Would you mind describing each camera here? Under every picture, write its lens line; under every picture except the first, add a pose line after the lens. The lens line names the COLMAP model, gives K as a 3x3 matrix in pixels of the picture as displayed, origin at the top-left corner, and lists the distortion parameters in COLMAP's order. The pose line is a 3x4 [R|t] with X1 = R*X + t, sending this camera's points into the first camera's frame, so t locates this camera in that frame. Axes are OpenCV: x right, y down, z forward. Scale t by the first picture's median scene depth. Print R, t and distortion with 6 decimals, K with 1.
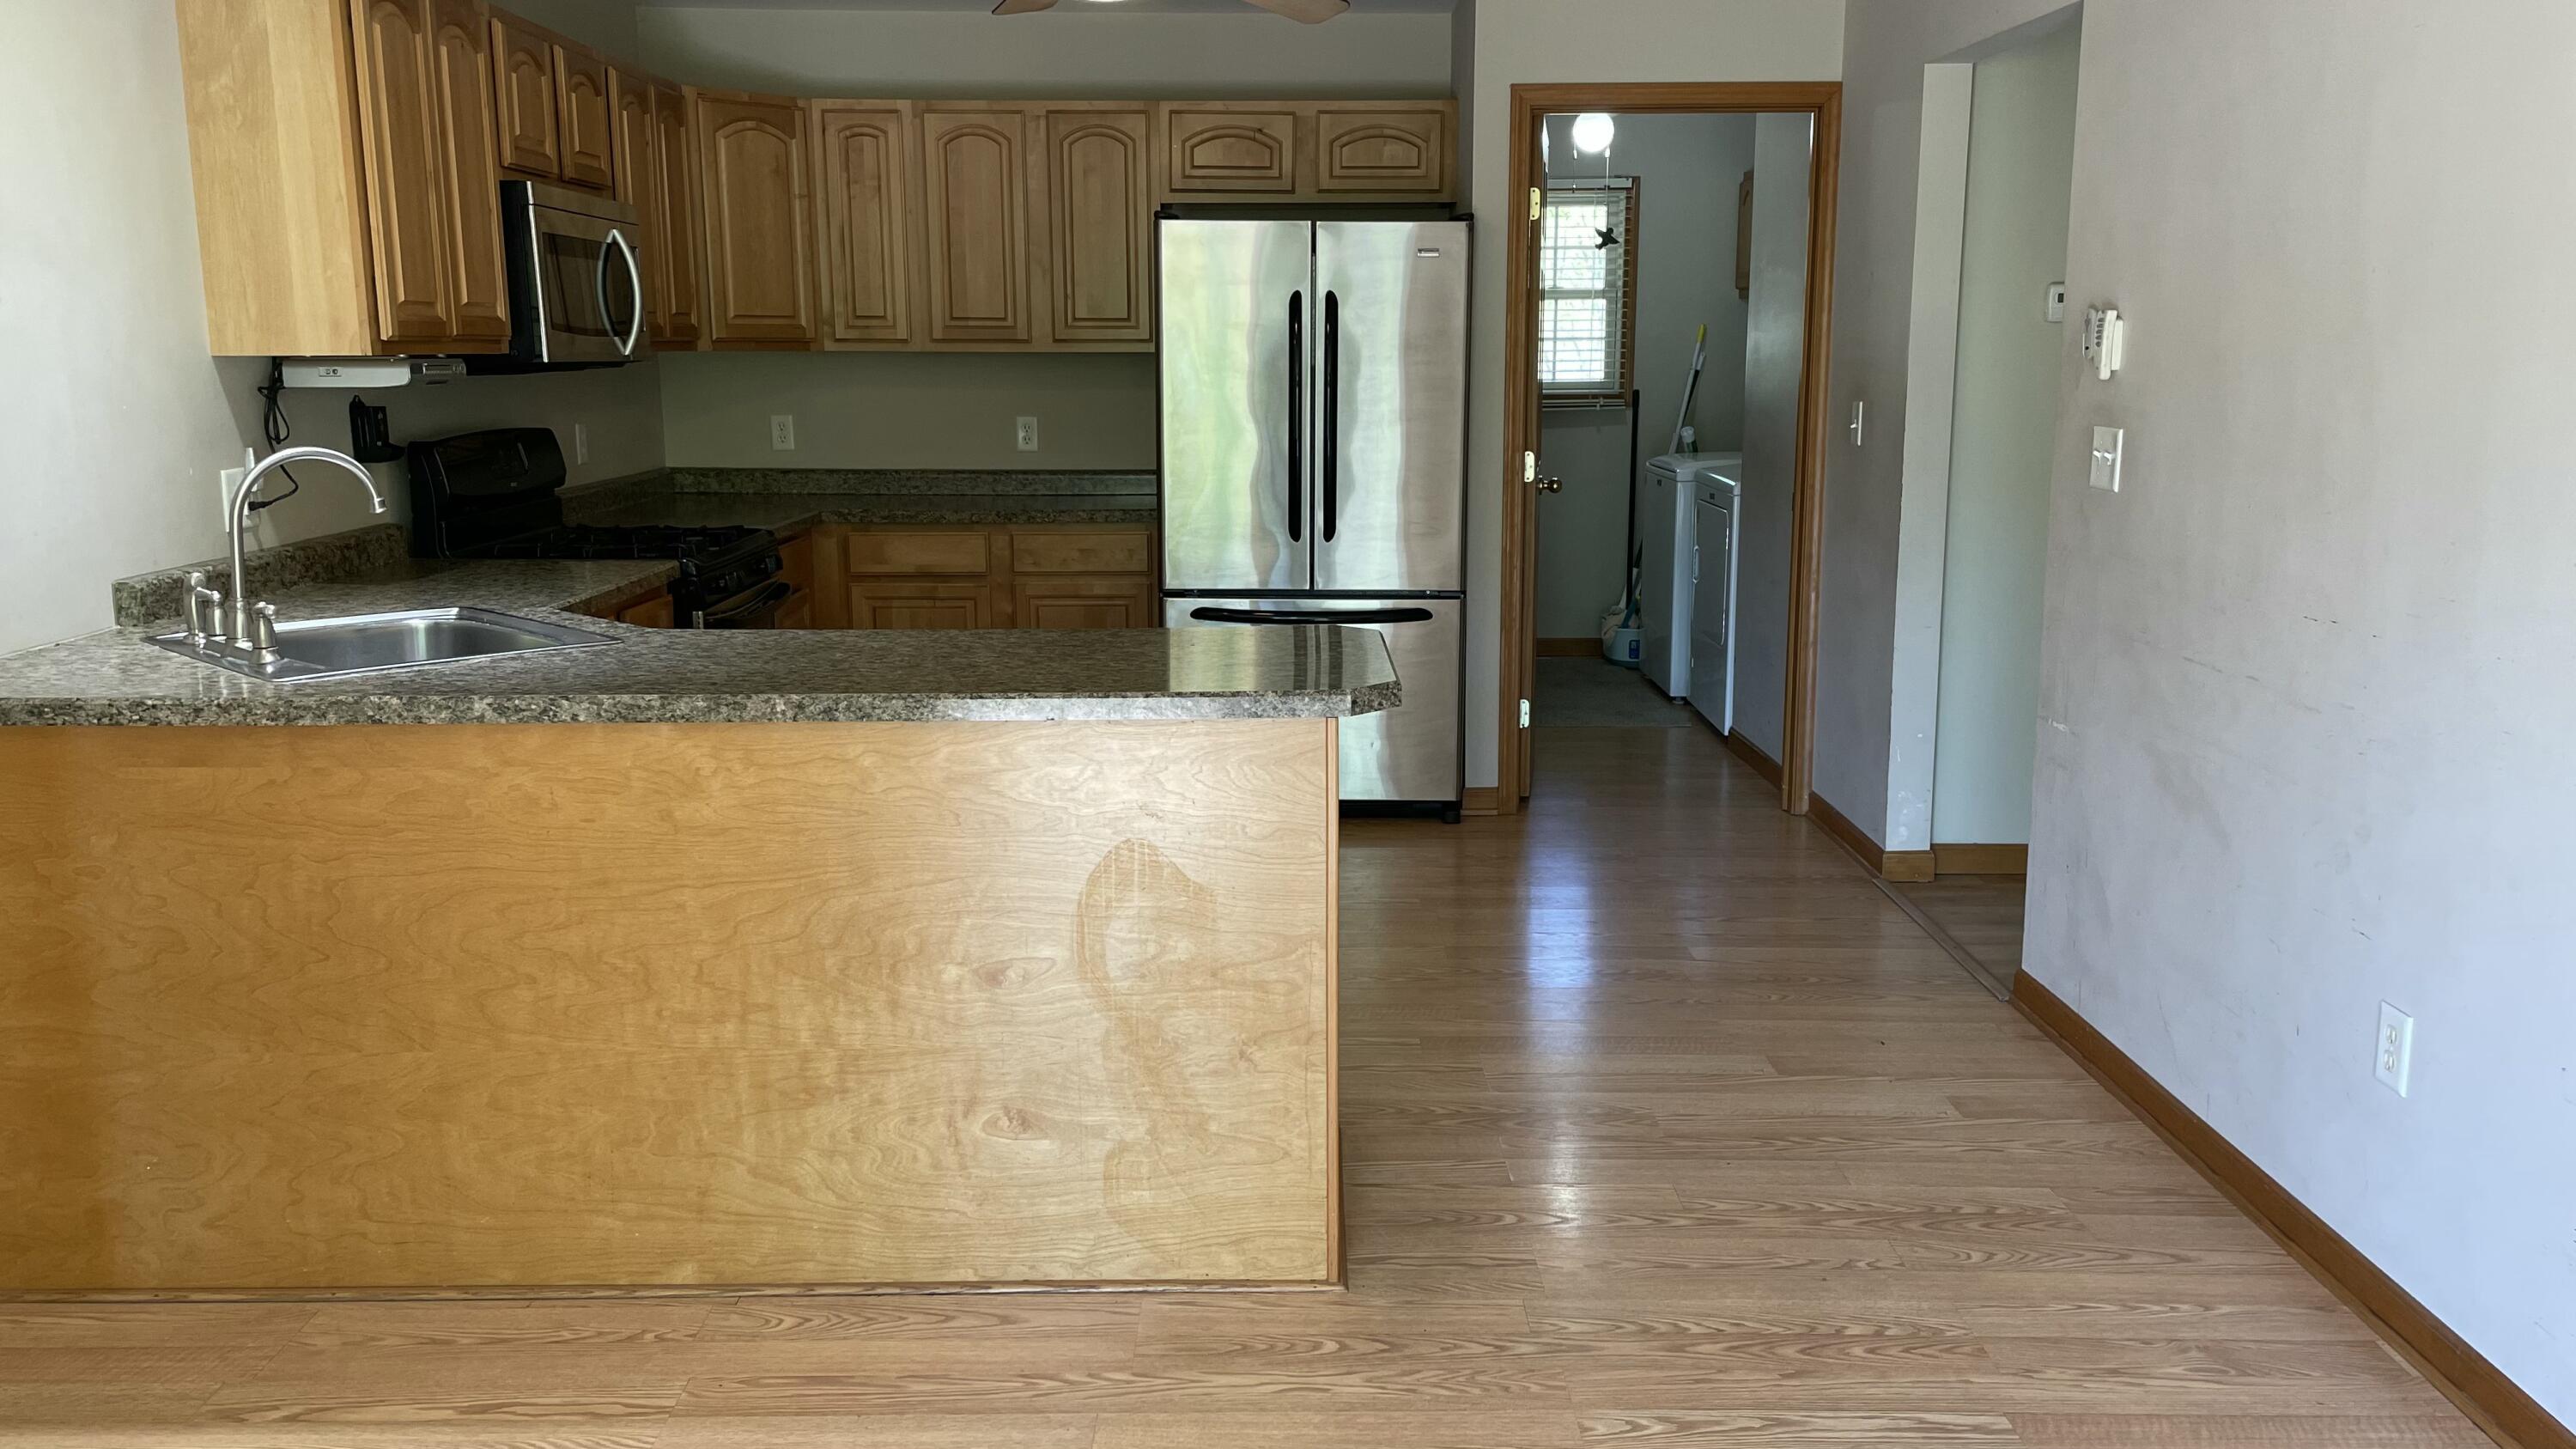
lens RADIAL K [[1969.0, 0, 1294.0], [0, 1969.0, 722.3], [0, 0, 1]] dist [0.067547, -0.022098]
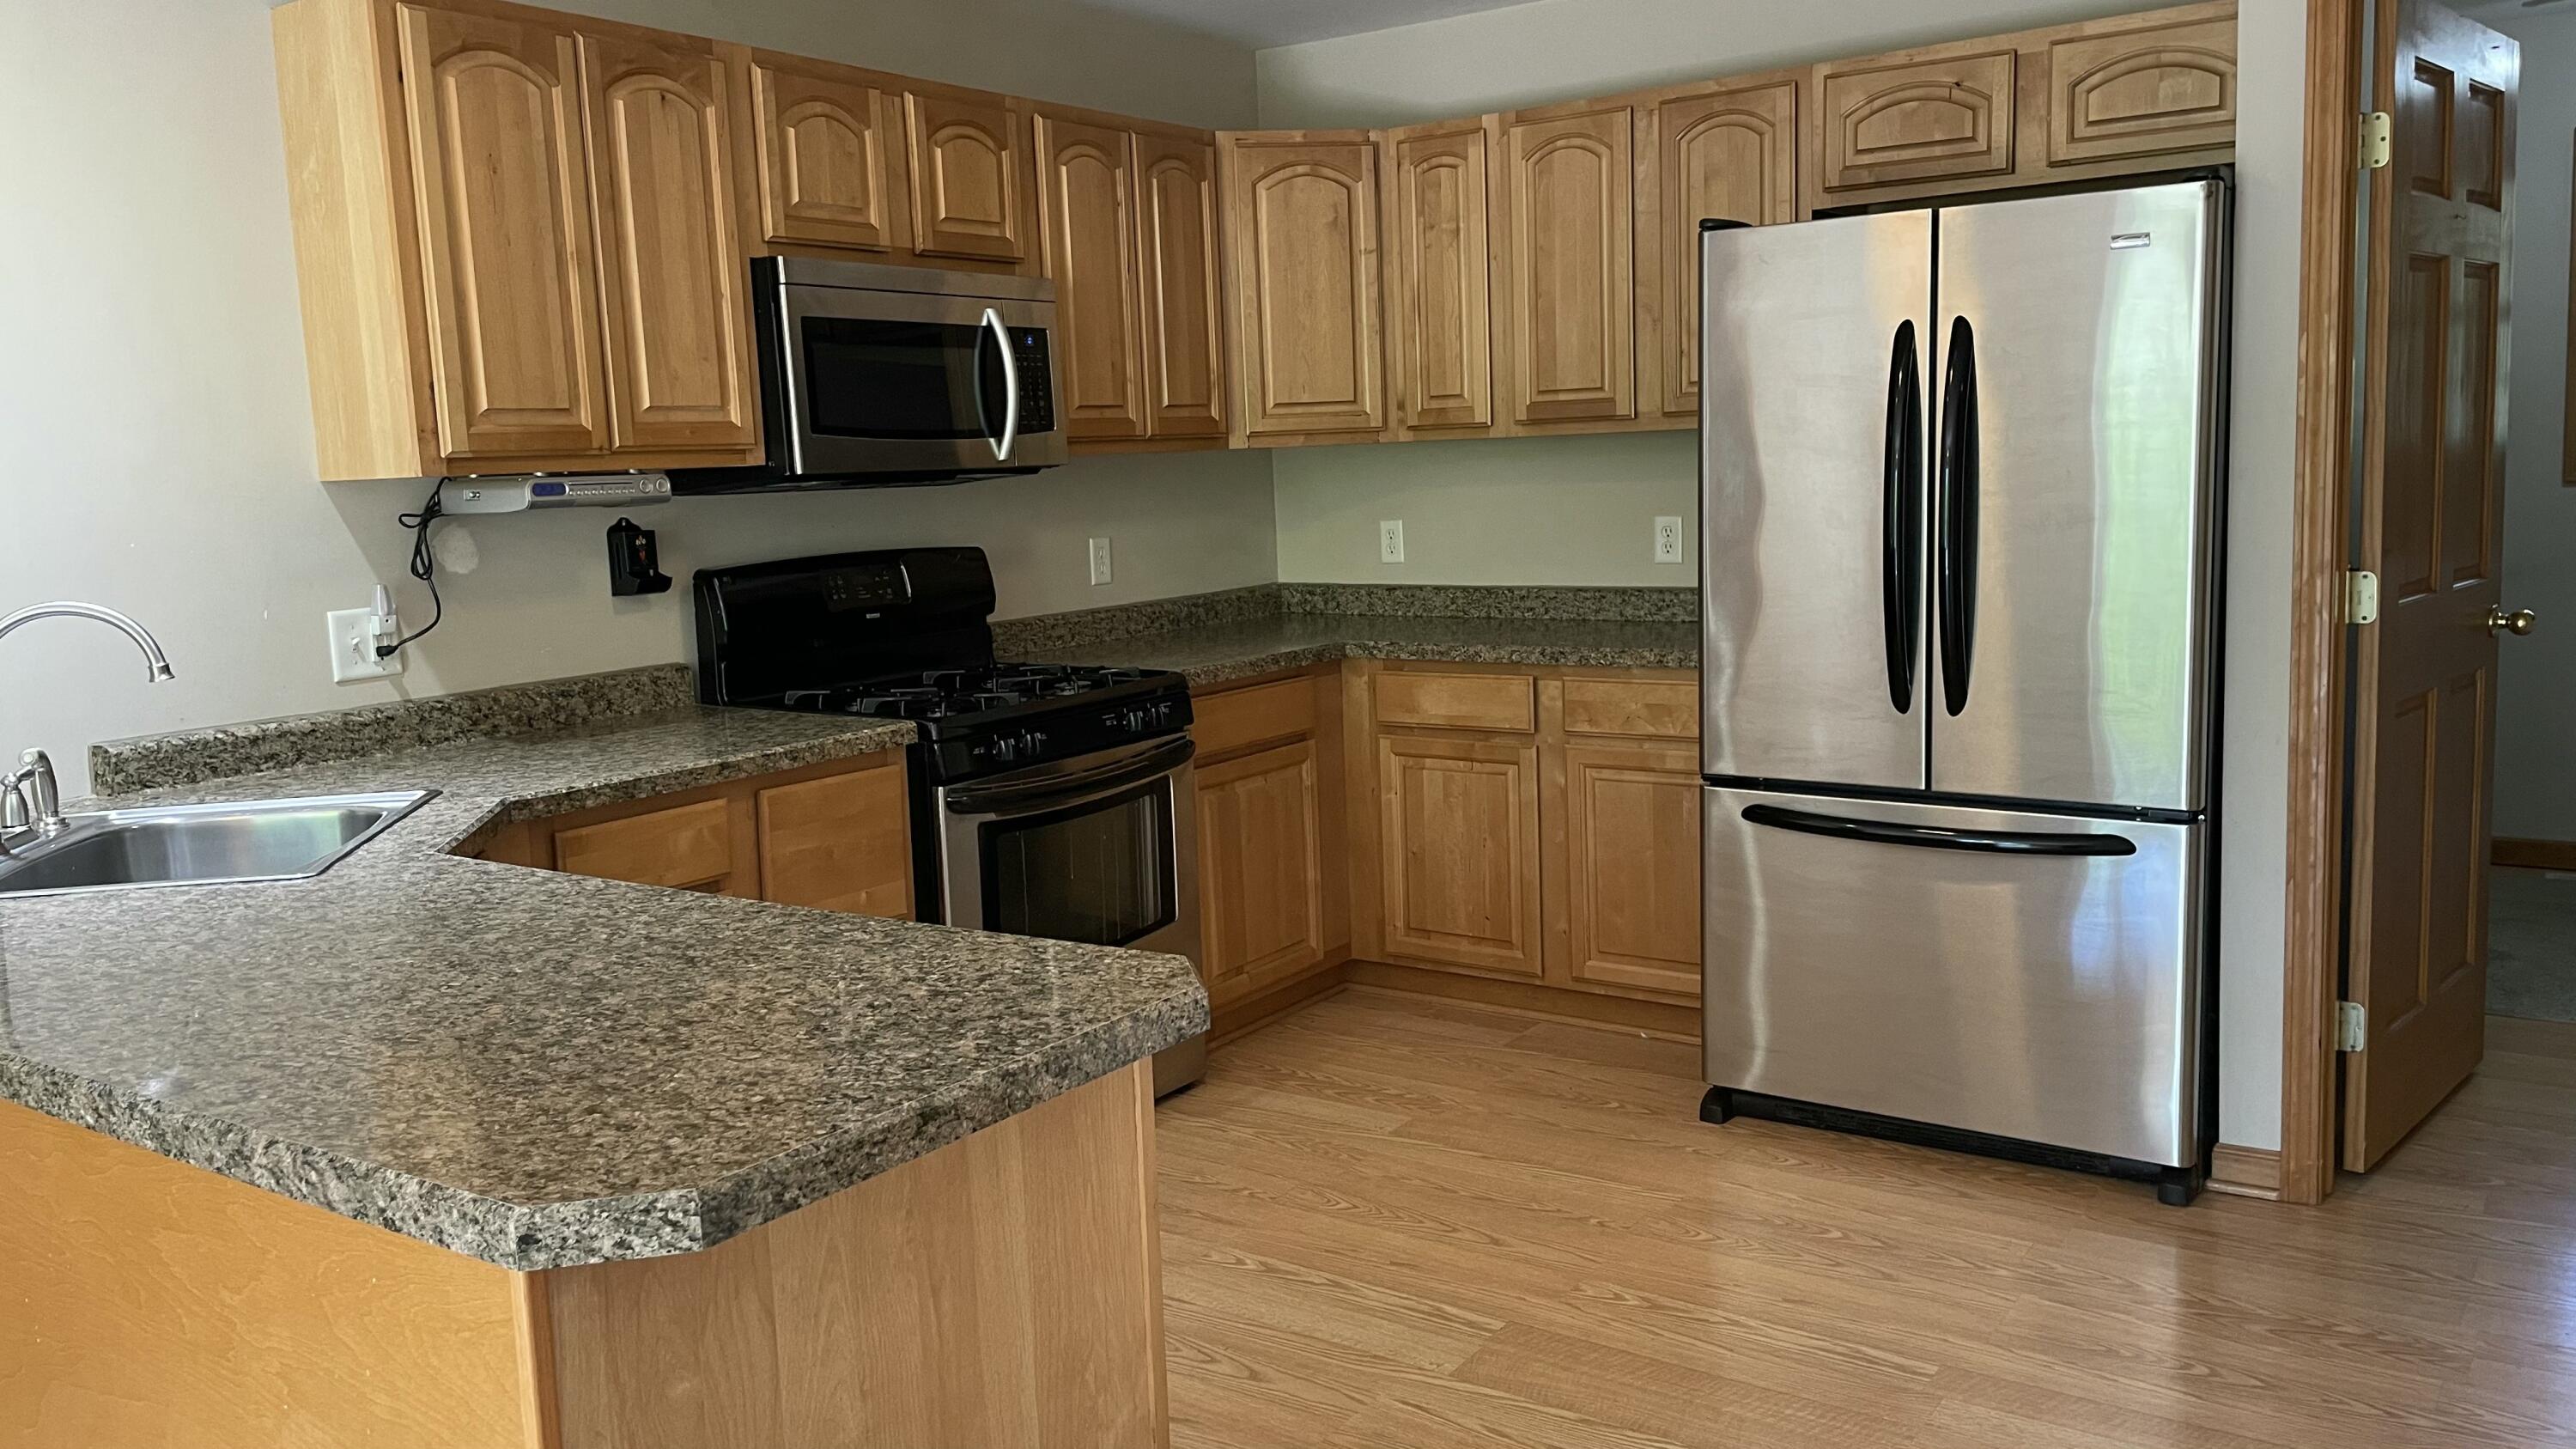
lens RADIAL K [[1969.0, 0, 1280.5], [0, 1969.0, 715.3], [0, 0, 1]] dist [0.067547, -0.022098]
pose [[0.814507, 0.047210, -0.578230, 0.196409], [-0.072195, 0.997184, -0.020280, -0.060331], [0.575644, 0.058263, 0.815622, 0.345047]]
